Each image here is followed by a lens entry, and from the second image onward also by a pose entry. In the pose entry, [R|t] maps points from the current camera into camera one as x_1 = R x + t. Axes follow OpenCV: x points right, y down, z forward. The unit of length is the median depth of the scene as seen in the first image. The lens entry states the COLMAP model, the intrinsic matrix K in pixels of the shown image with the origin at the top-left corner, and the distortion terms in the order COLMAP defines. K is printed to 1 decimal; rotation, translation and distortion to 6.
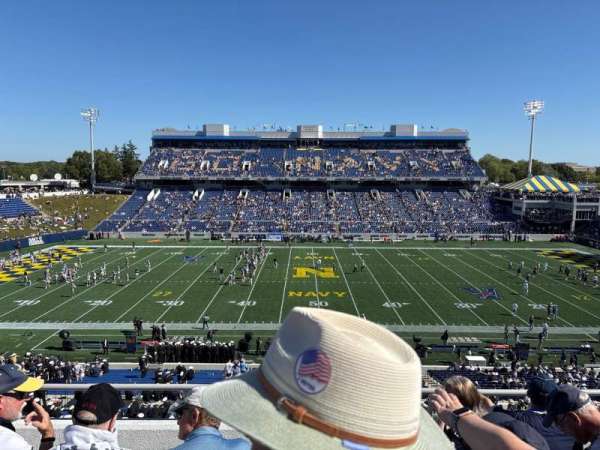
lens RADIAL K [[460.8, 0, 299.7], [0, 460.8, 231.3], [0, 0, 1]] dist [0.050257, -0.032390]
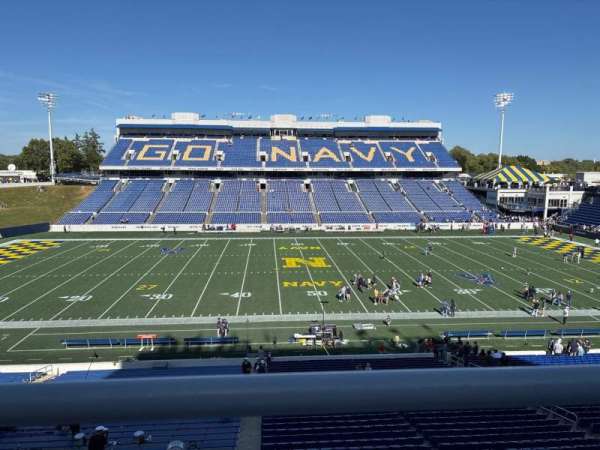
lens RADIAL K [[460.8, 0, 305.1], [0, 460.8, 230.8], [0, 0, 1]] dist [0.050257, -0.032390]
pose [[0.995620, -0.012339, 0.092670, -0.030662], [0.011556, 0.999893, 0.008987, 0.008315], [-0.092771, -0.007876, 0.995656, 0.023966]]
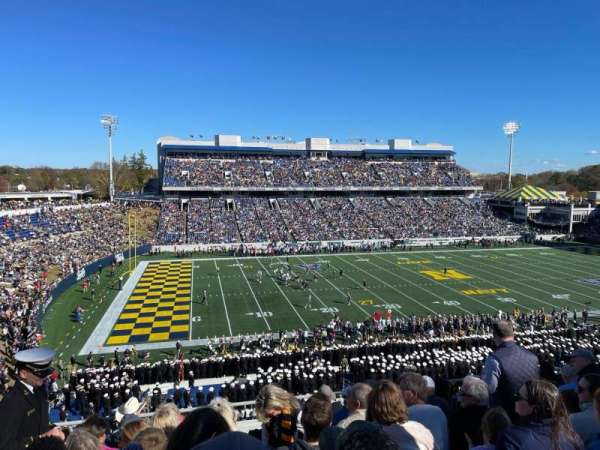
lens RADIAL K [[460.8, 0, 302.7], [0, 460.8, 224.3], [0, 0, 1]] dist [0.050257, -0.032390]
pose [[0.970715, -0.022419, 0.239184, -0.307097], [0.030655, 0.999056, -0.030770, -0.003273], [-0.238268, 0.037202, 0.970487, 0.002197]]
